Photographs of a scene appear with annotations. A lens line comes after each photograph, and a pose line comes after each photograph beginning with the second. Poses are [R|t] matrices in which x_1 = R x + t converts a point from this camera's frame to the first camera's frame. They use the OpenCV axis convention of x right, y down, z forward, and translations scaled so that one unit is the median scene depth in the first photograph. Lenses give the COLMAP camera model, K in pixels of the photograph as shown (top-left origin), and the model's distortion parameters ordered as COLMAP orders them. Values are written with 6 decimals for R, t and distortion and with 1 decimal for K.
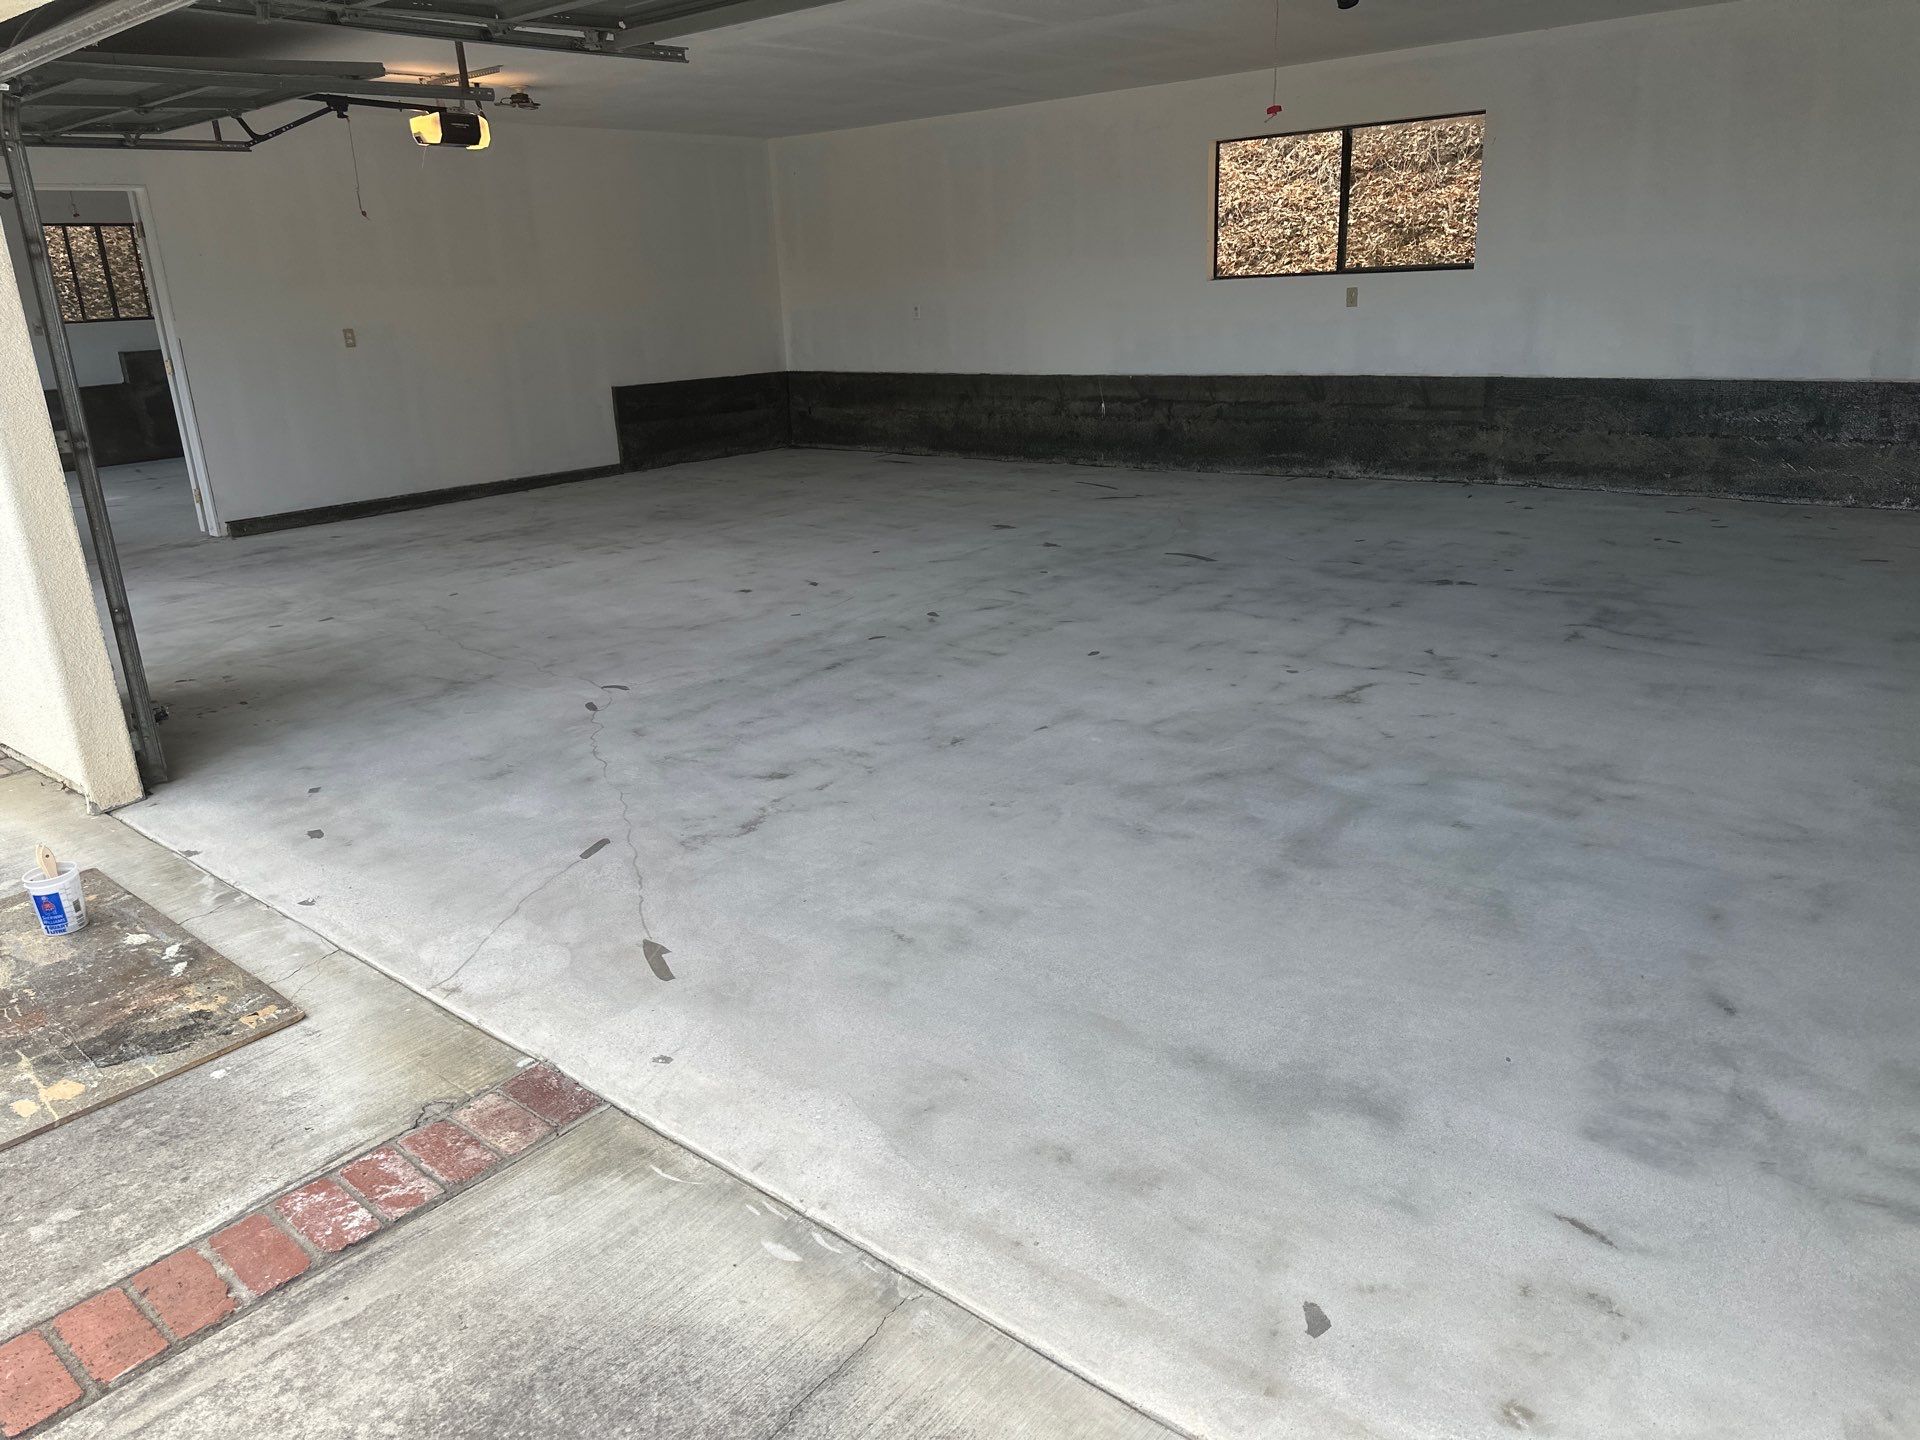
lens RADIAL K [[1369.5, 0, 943.2], [0, 1369.5, 701.9], [0, 0, 1]] dist [0.052806, -0.056252]
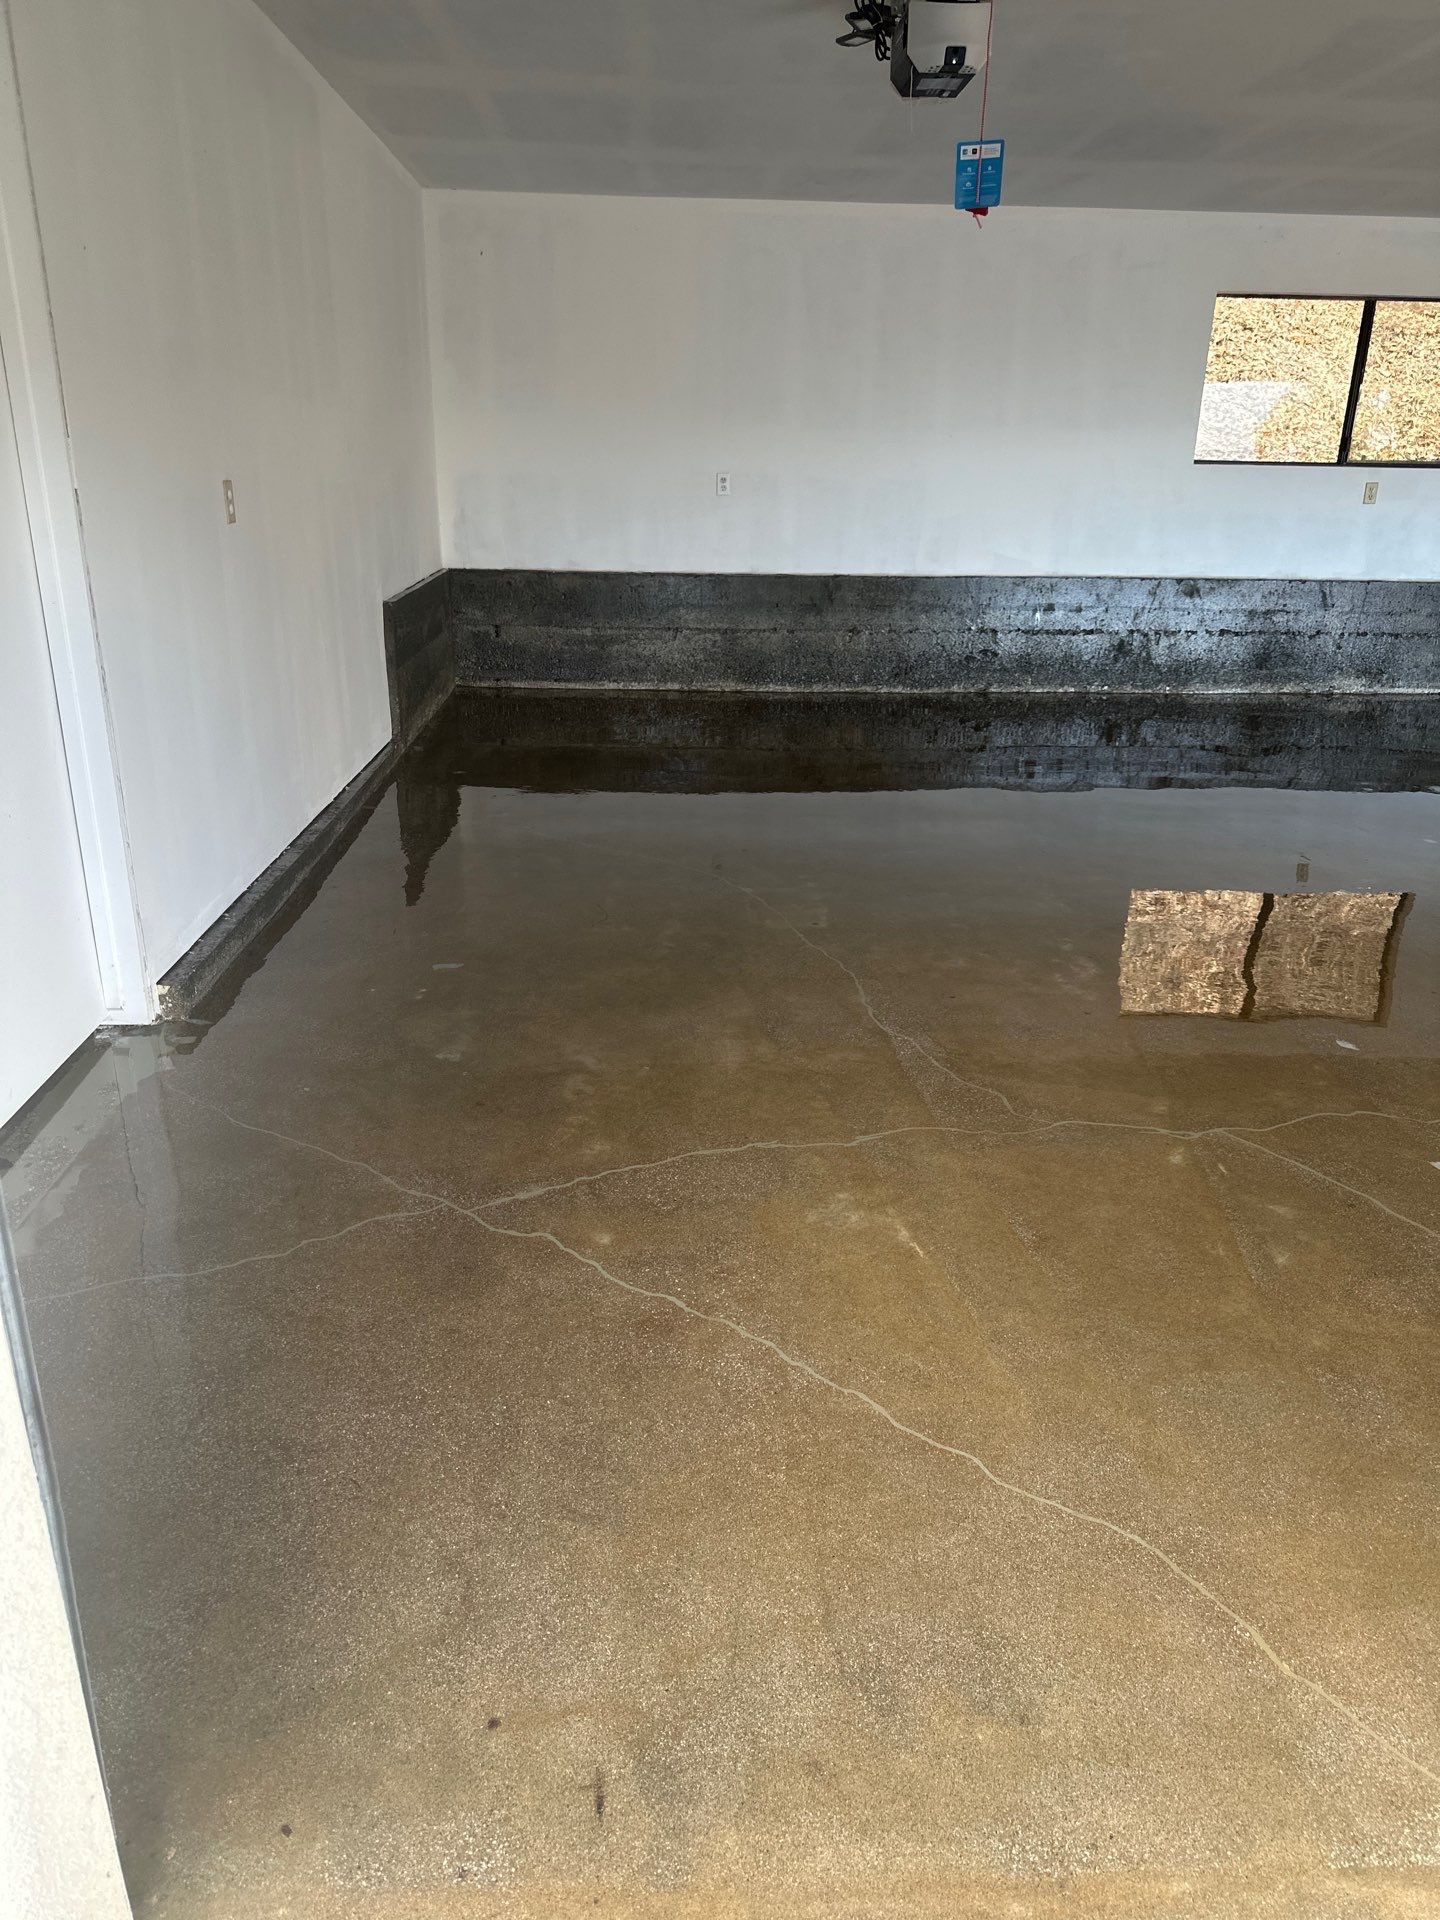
lens RADIAL K [[1369.5, 0, 707.1], [0, 1369.5, 951.0], [0, 0, 1]] dist [0.052806, -0.056252]
pose [[0.732572, -0.174786, 0.657867, -0.807543], [0.151277, 0.984106, 0.093008, -0.182127], [-0.663667, 0.031385, 0.747369, 0.758356]]
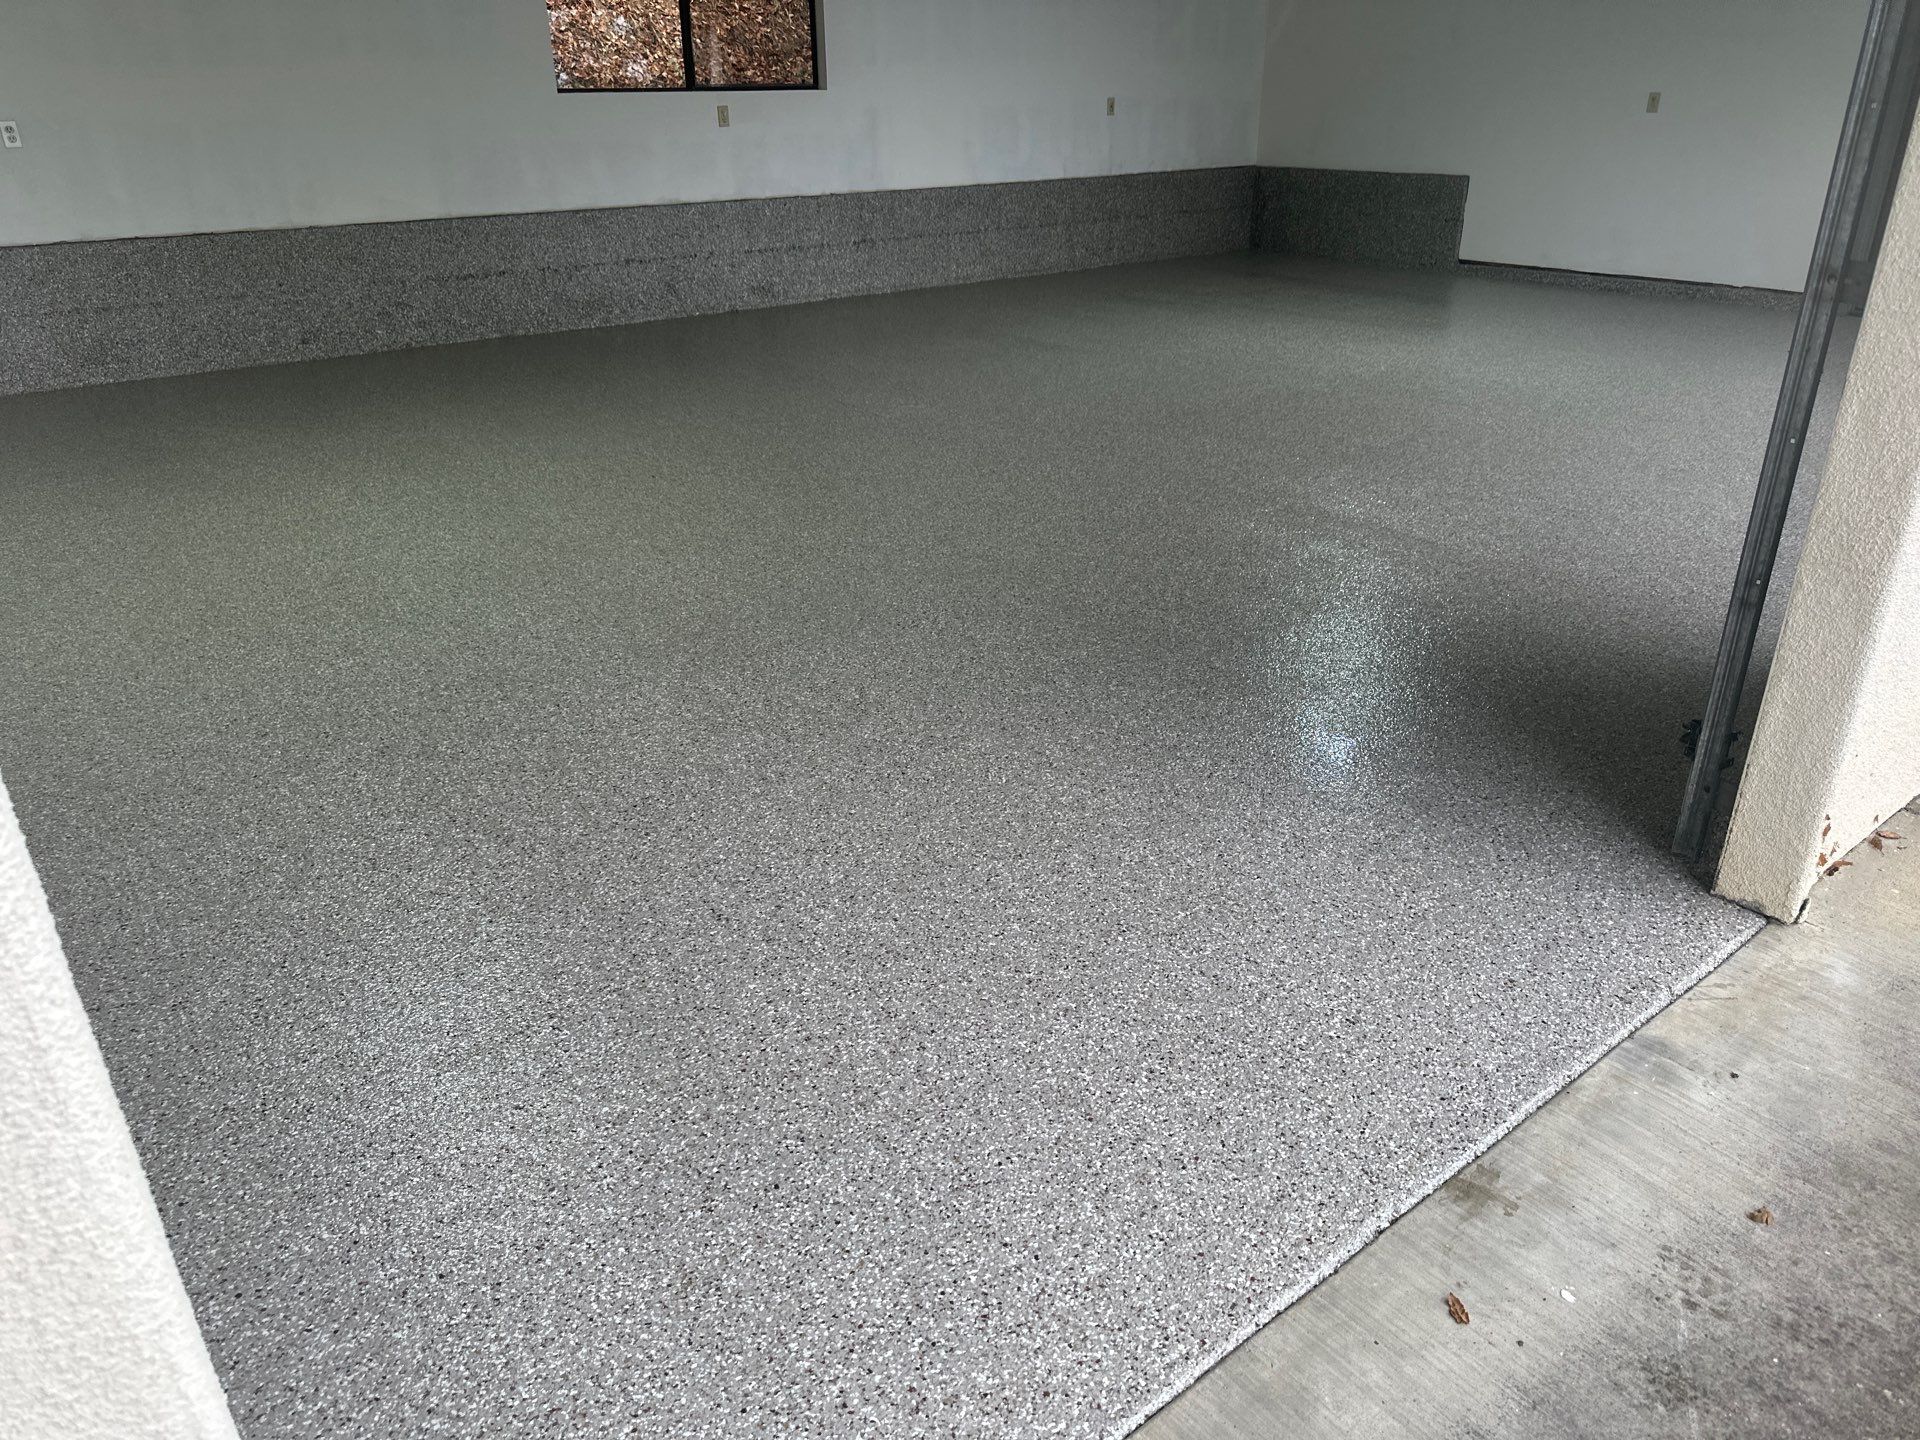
lens RADIAL K [[1369.5, 0, 962.7], [0, 1369.5, 716.4], [0, 0, 1]] dist [0.052806, -0.056252]
pose [[0.177528, -0.371131, 0.911452, -0.856637], [0.293903, 0.903891, 0.310808, -0.201571], [-0.939204, 0.212702, 0.269542, 0.818558]]
